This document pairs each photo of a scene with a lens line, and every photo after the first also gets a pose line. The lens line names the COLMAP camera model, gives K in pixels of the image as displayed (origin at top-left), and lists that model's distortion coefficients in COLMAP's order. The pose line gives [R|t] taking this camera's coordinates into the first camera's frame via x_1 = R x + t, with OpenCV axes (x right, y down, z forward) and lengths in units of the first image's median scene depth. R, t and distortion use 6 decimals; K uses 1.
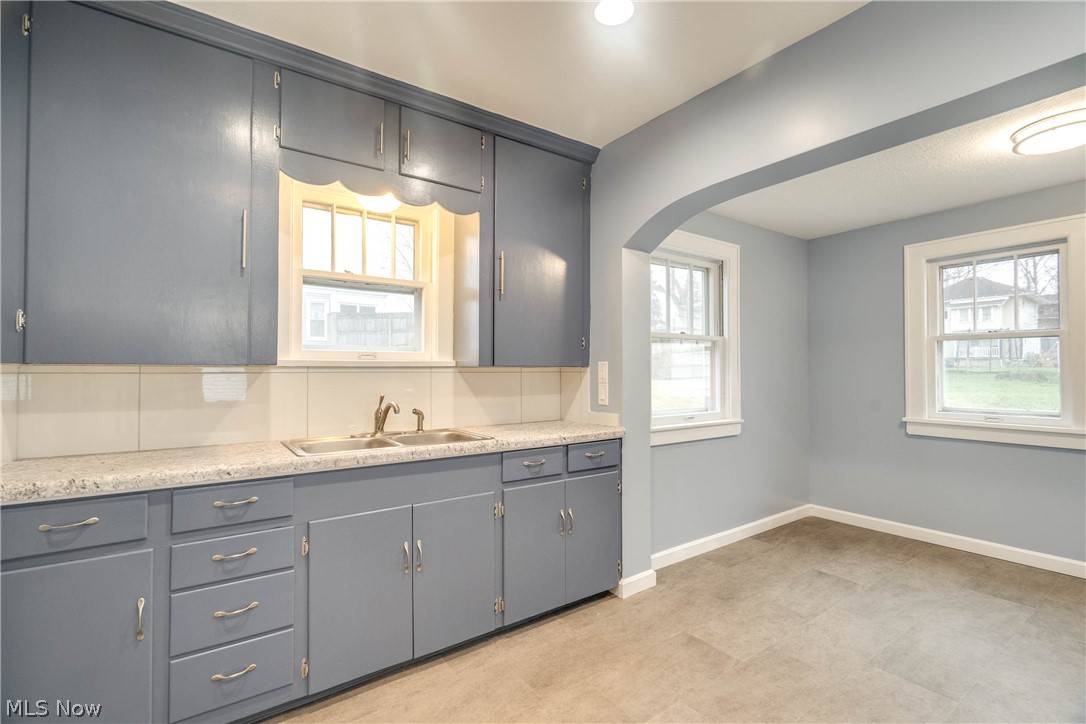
lens RADIAL K [[499.2, 0, 548.5], [0, 499.2, 364.5], [0, 0, 1]] dist [-0.000148, 0.000409]
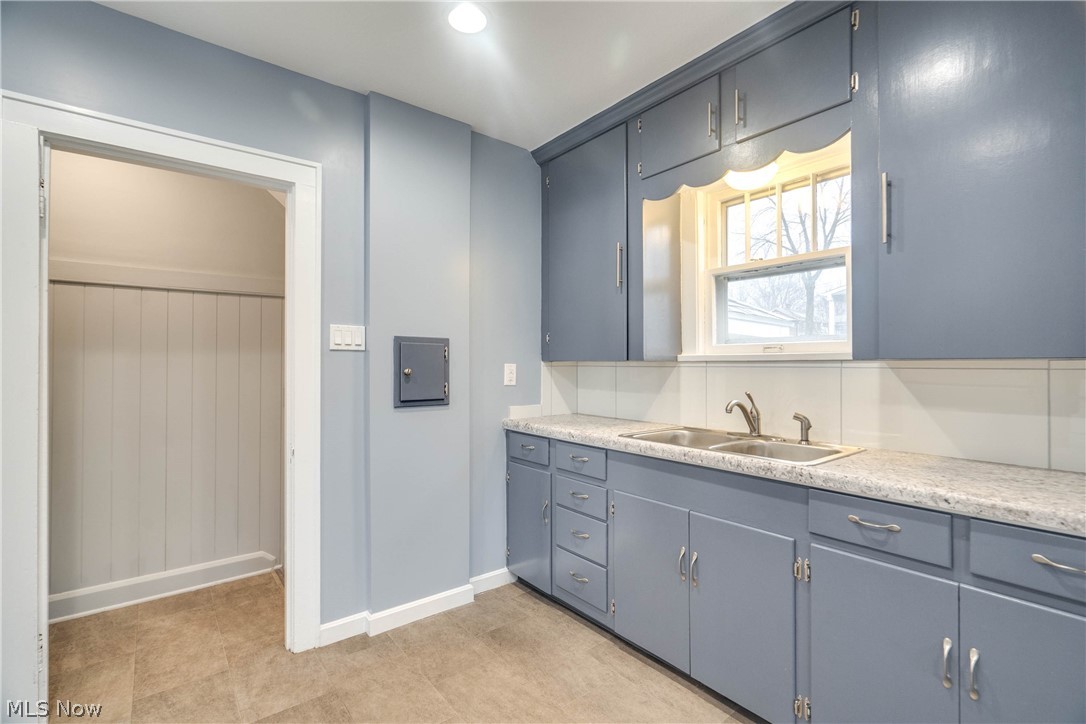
lens RADIAL K [[499.2, 0, 547.8], [0, 499.2, 365.5], [0, 0, 1]] dist [-0.000148, 0.000409]
pose [[0.036024, 0.003652, -0.999344, 0.660533], [0.012584, 0.999912, 0.004108, 0.004805], [0.999272, -0.012723, 0.035974, 0.724346]]
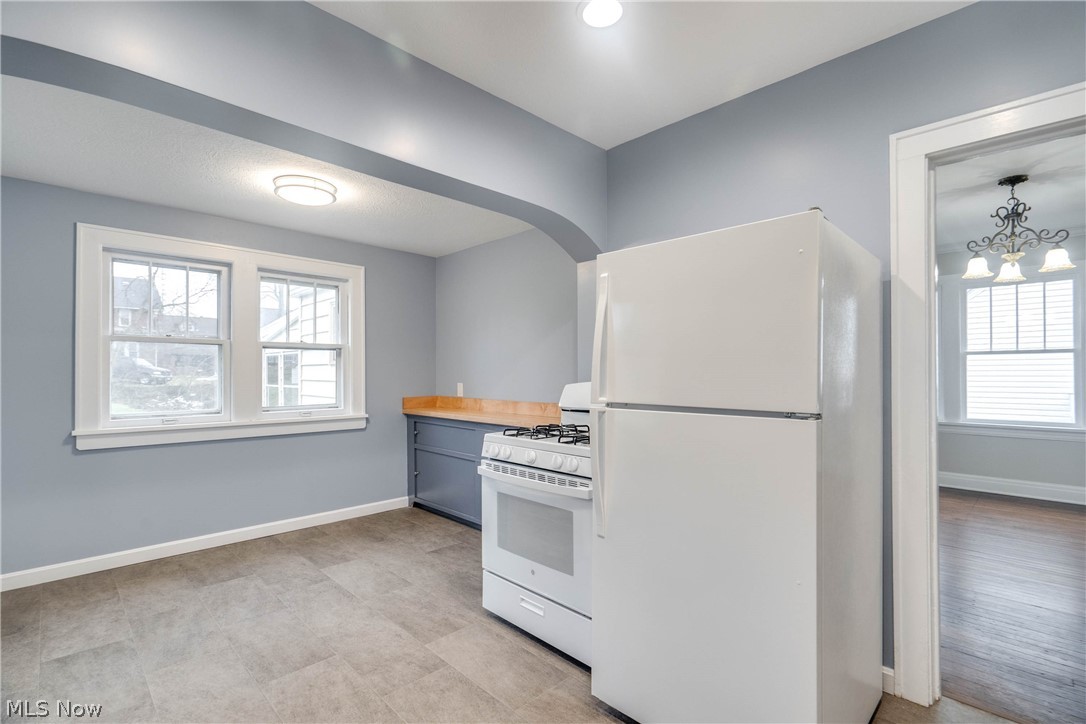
lens RADIAL K [[499.2, 0, 541.9], [0, 499.2, 367.9], [0, 0, 1]] dist [-0.000148, 0.000409]
pose [[-0.160129, 0.014960, 0.986983, -0.231004], [-0.010830, 0.999798, -0.016912, 0.008735], [-0.987037, -0.013397, -0.159935, 0.389590]]
